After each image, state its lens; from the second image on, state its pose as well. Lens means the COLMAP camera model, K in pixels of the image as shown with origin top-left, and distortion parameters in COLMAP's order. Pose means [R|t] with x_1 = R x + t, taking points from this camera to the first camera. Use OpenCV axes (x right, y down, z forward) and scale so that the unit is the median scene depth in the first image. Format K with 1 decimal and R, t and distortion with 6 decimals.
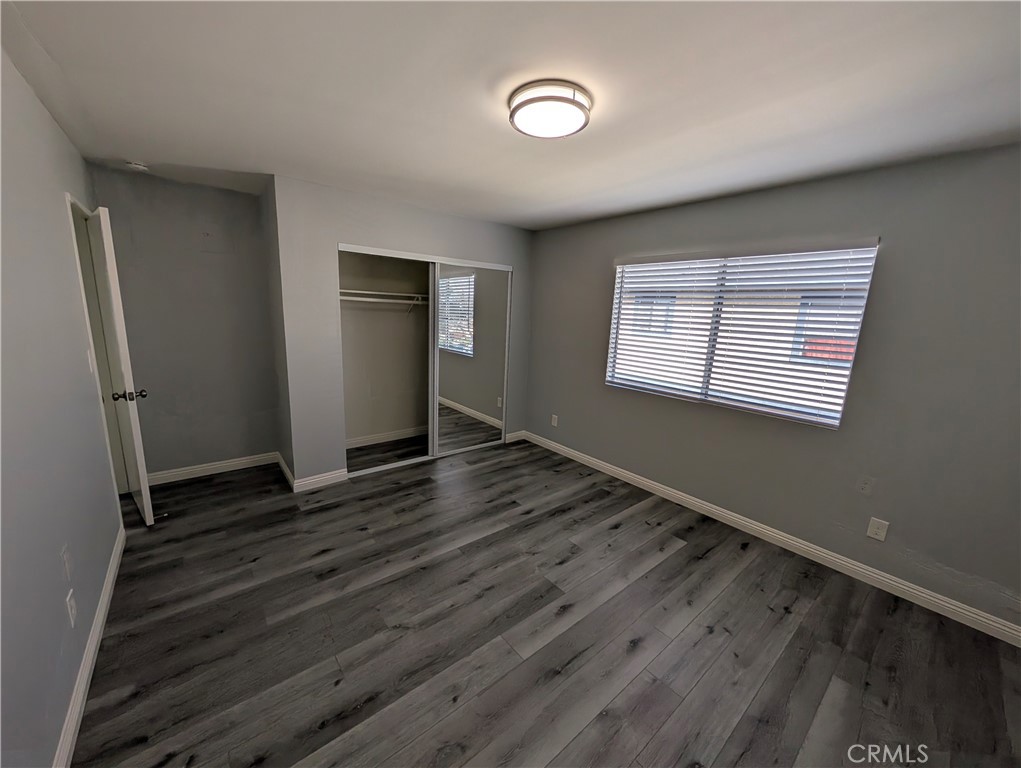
lens RADIAL K [[385.9, 0, 511.3], [0, 385.9, 381.8], [0, 0, 1]] dist [-0.001609, 0.000334]
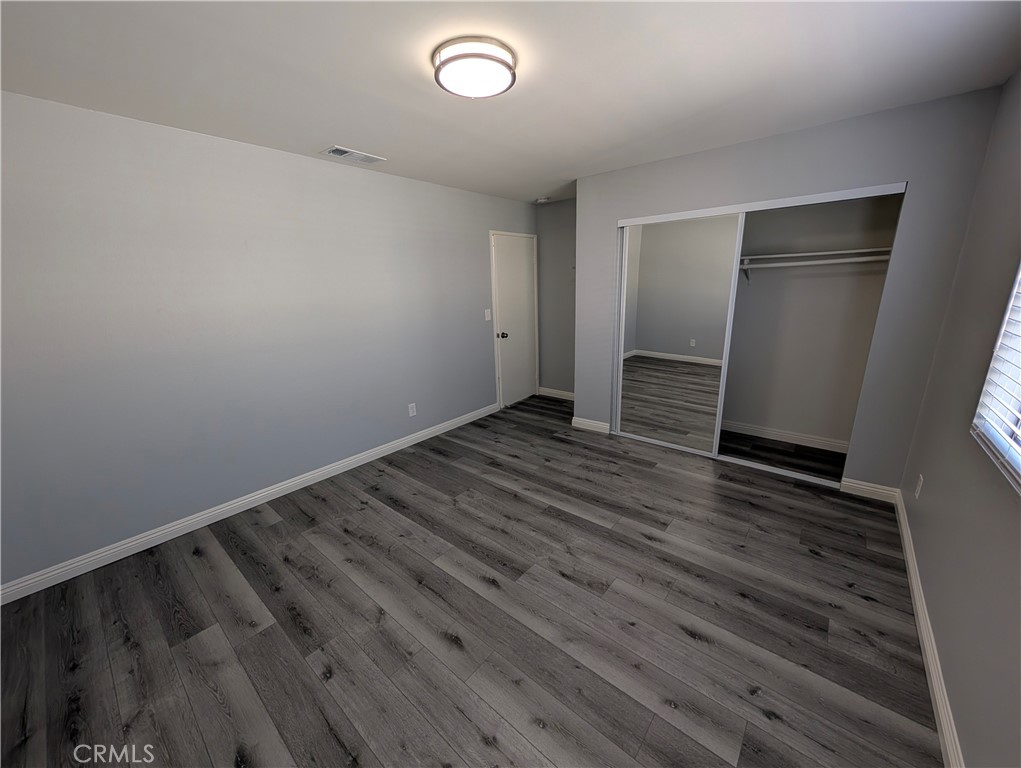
lens RADIAL K [[385.9, 0, 511.2], [0, 385.9, 387.3], [0, 0, 1]] dist [-0.001609, 0.000334]
pose [[0.180052, 0.211629, -0.960622, 0.704196], [-0.140446, 0.972107, 0.187835, -0.064309], [0.973579, 0.101096, 0.204752, 0.563977]]
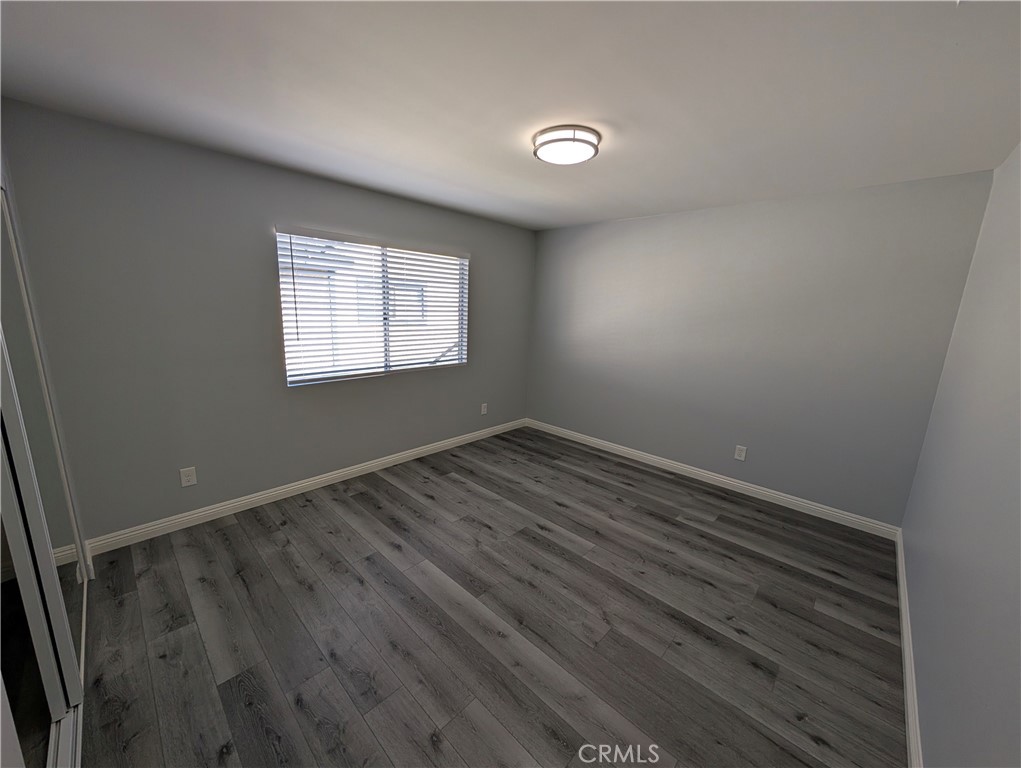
lens RADIAL K [[385.9, 0, 506.5], [0, 385.9, 385.3], [0, 0, 1]] dist [-0.001609, 0.000334]
pose [[-0.110746, -0.251513, 0.961497, -0.725049], [0.138658, 0.954076, 0.265542, -0.187264], [-0.984129, 0.162727, -0.070786, 0.809497]]
